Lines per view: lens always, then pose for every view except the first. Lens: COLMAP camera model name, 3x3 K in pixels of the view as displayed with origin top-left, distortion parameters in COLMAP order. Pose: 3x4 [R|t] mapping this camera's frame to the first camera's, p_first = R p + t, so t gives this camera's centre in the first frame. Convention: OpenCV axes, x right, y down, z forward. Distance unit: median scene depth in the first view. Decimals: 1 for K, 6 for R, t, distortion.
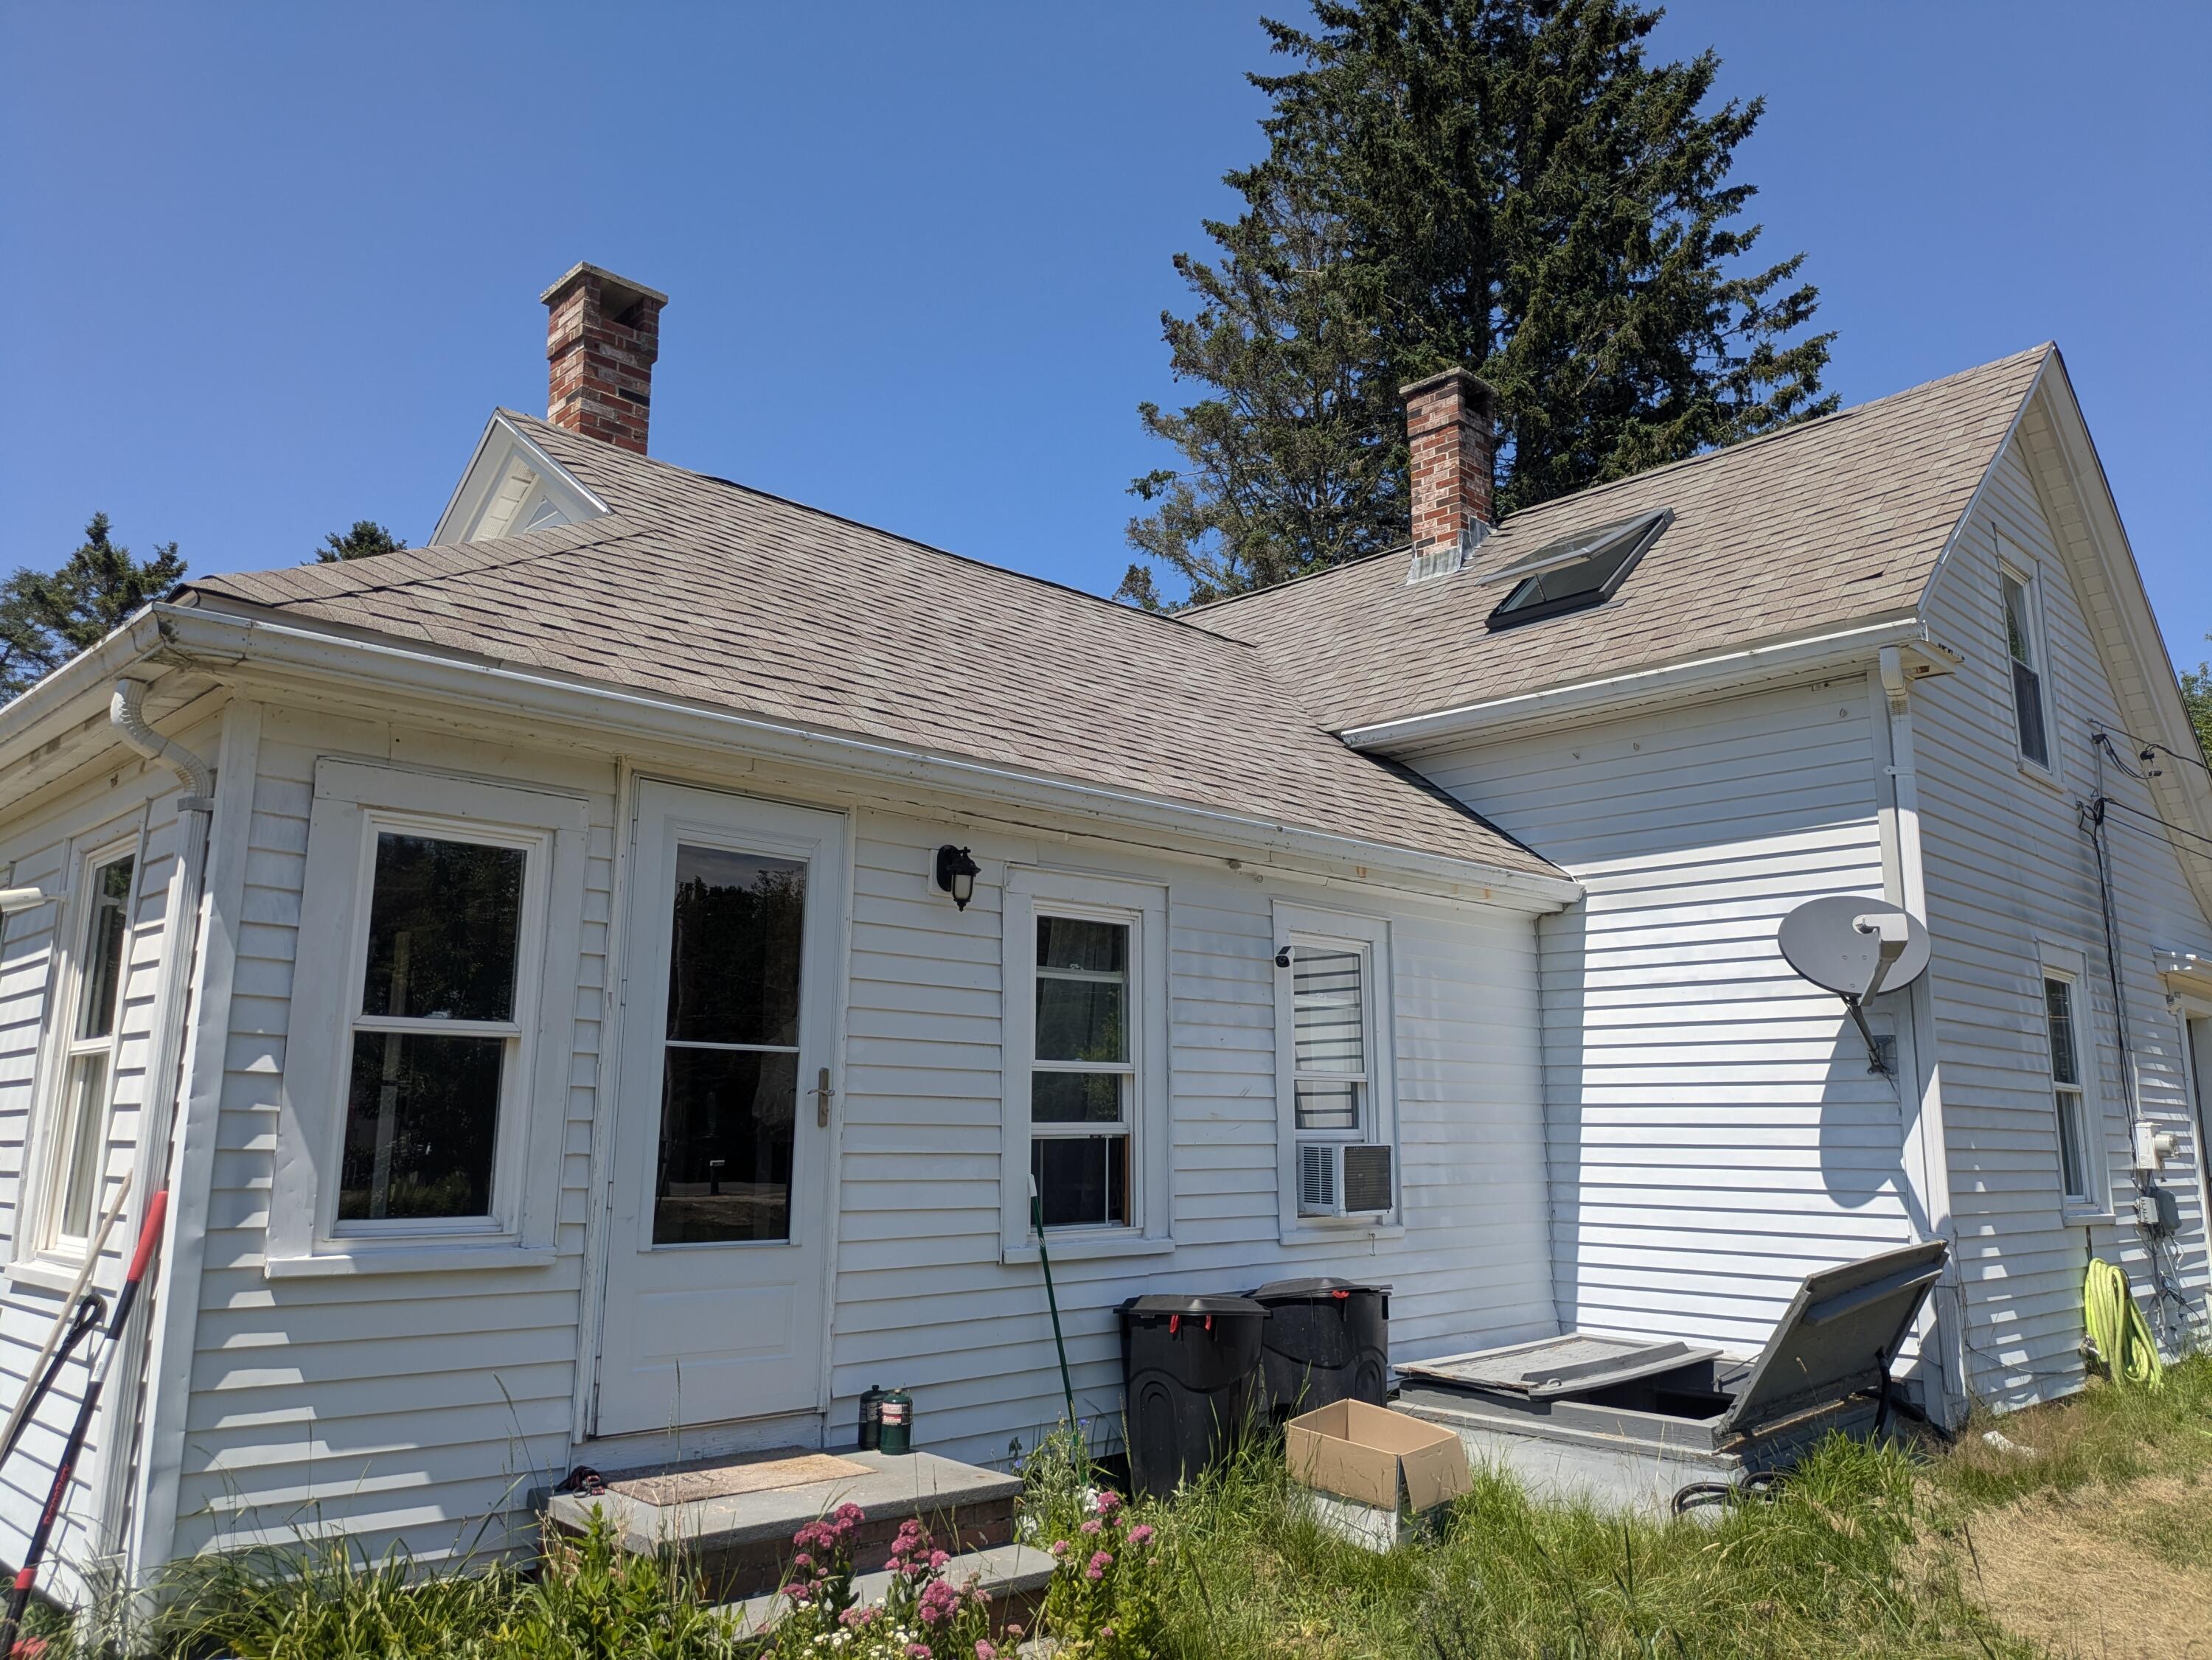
lens RADIAL K [[1599.6, 0, 1106.0], [0, 1599.6, 830.0], [0, 0, 1]] dist [0.000101, -0.000109]
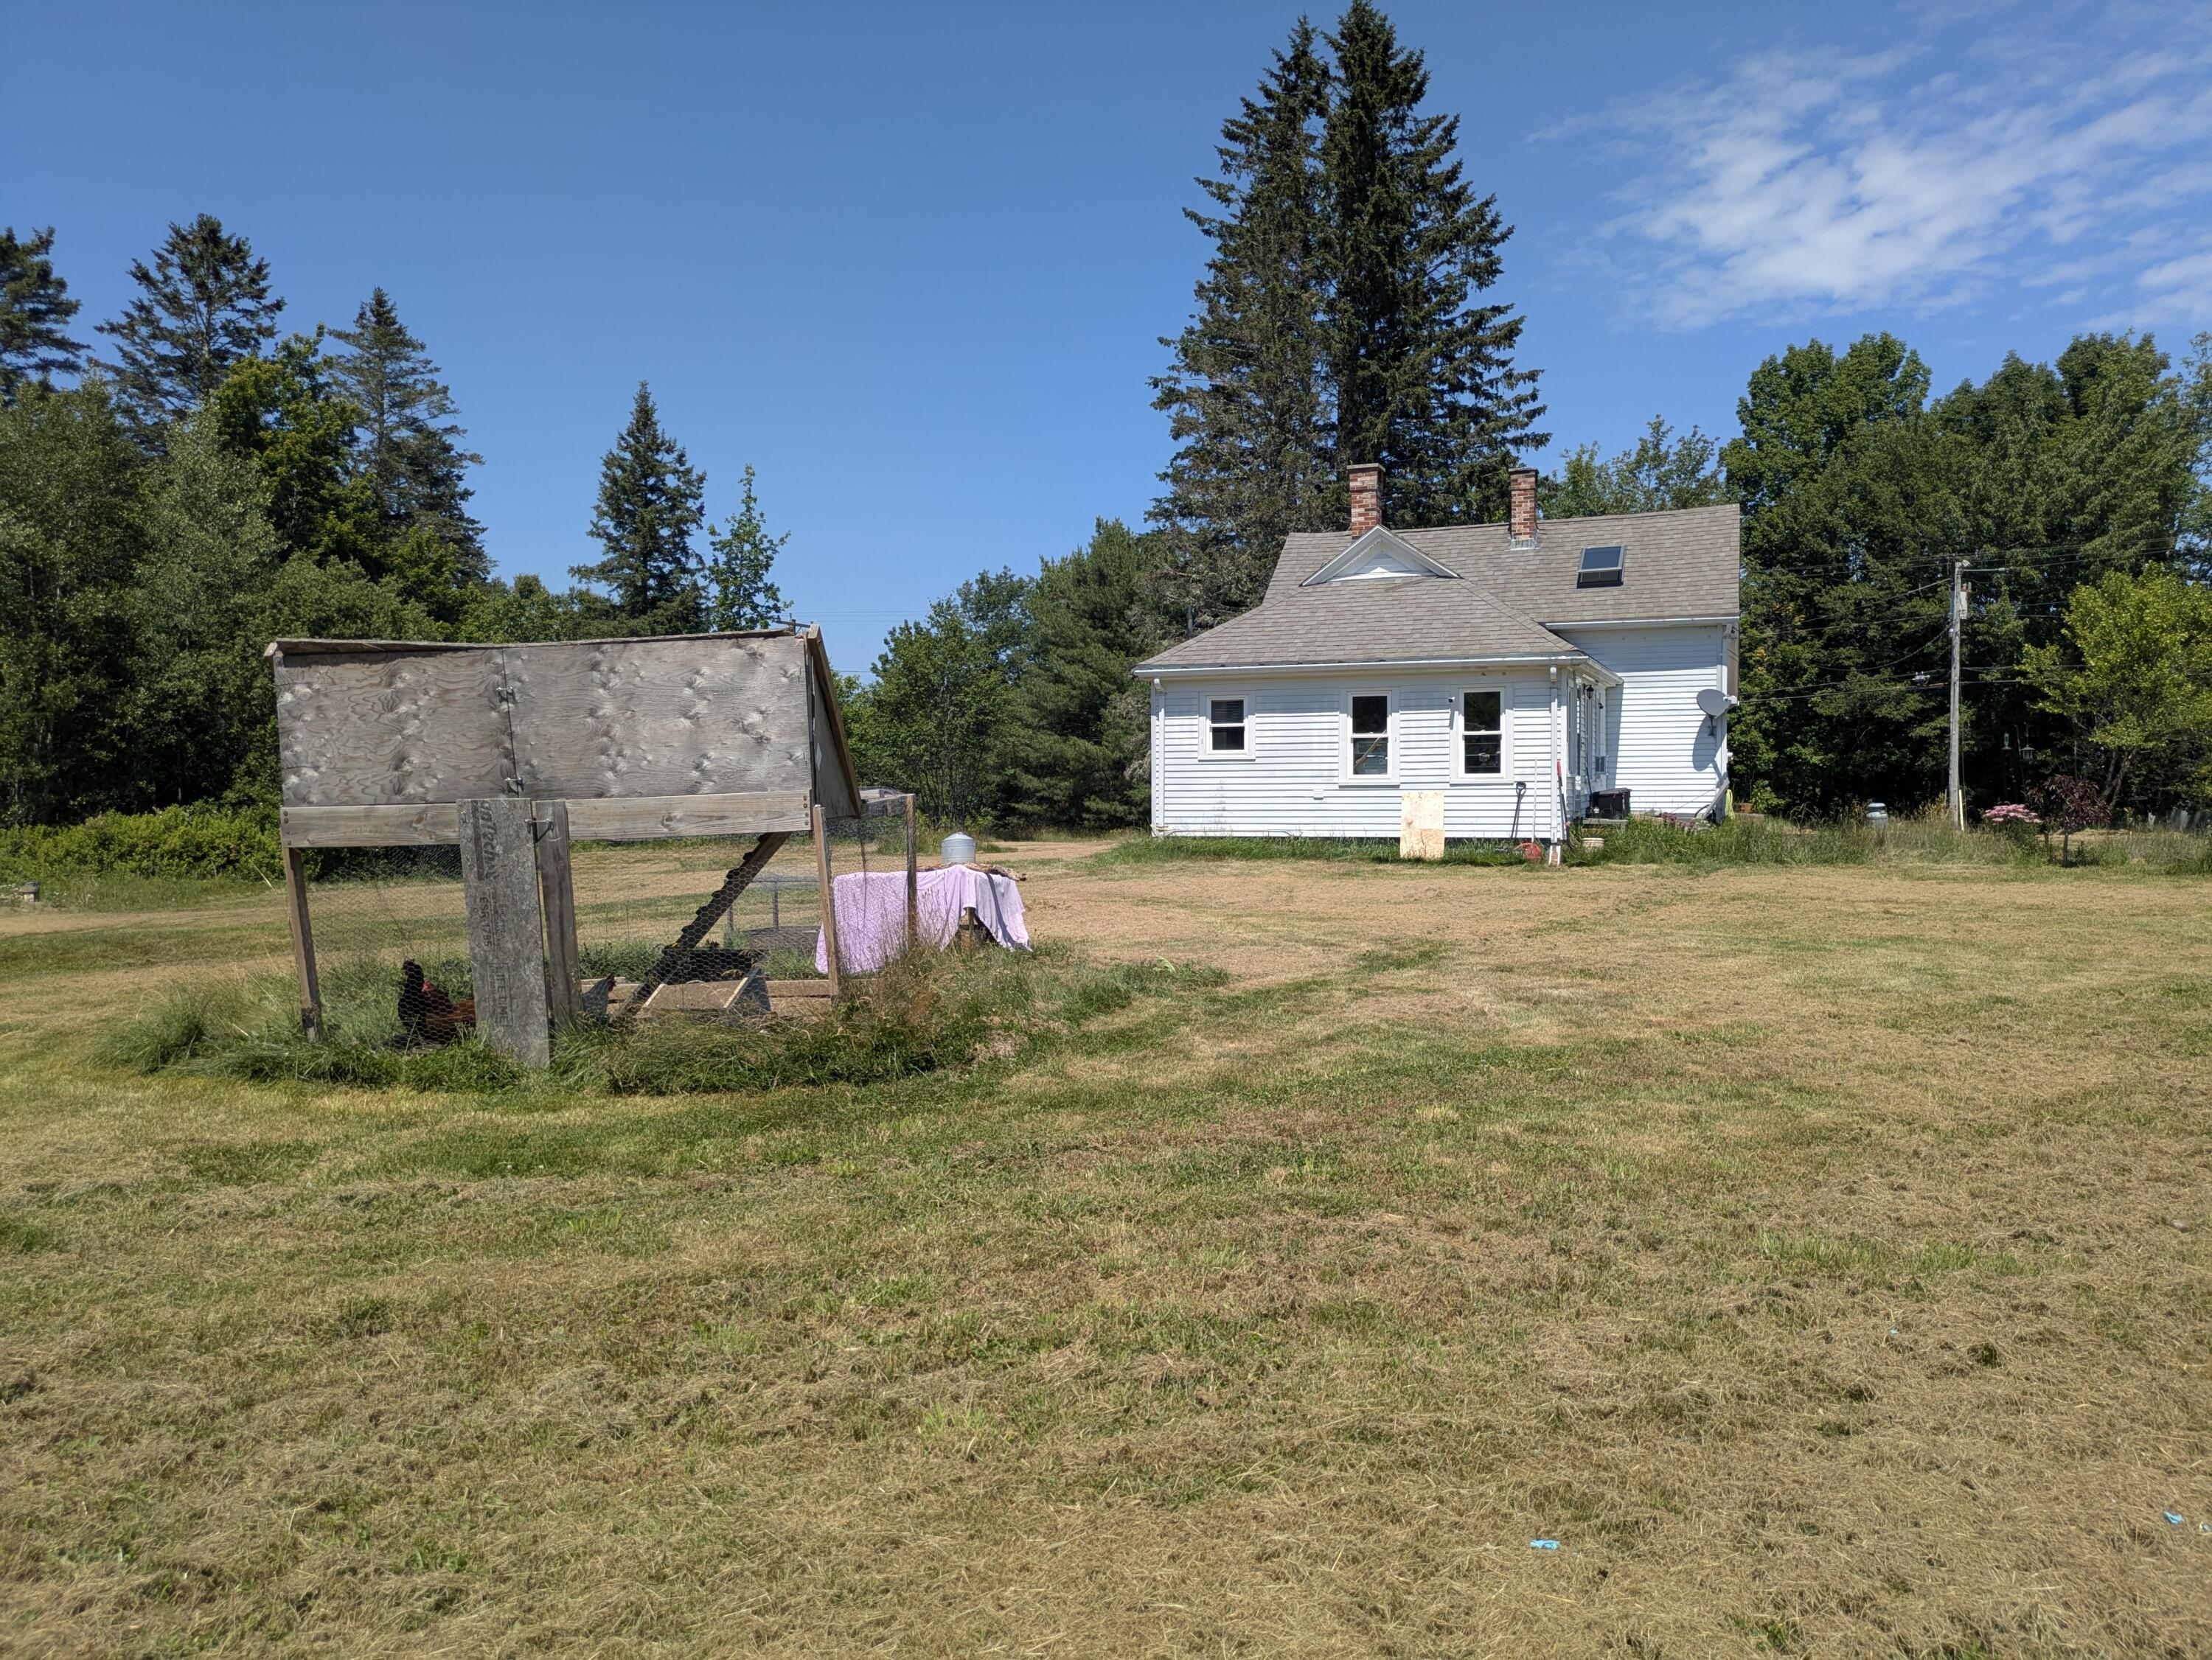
lens RADIAL K [[1599.6, 0, 1106.0], [0, 1599.6, 830.0], [0, 0, 1]] dist [0.000101, -0.000109]
pose [[0.899090, -0.042966, 0.435650, -1.850821], [-0.057070, 0.975175, 0.213956, -0.268870], [-0.434028, -0.217228, 0.874318, -1.302054]]
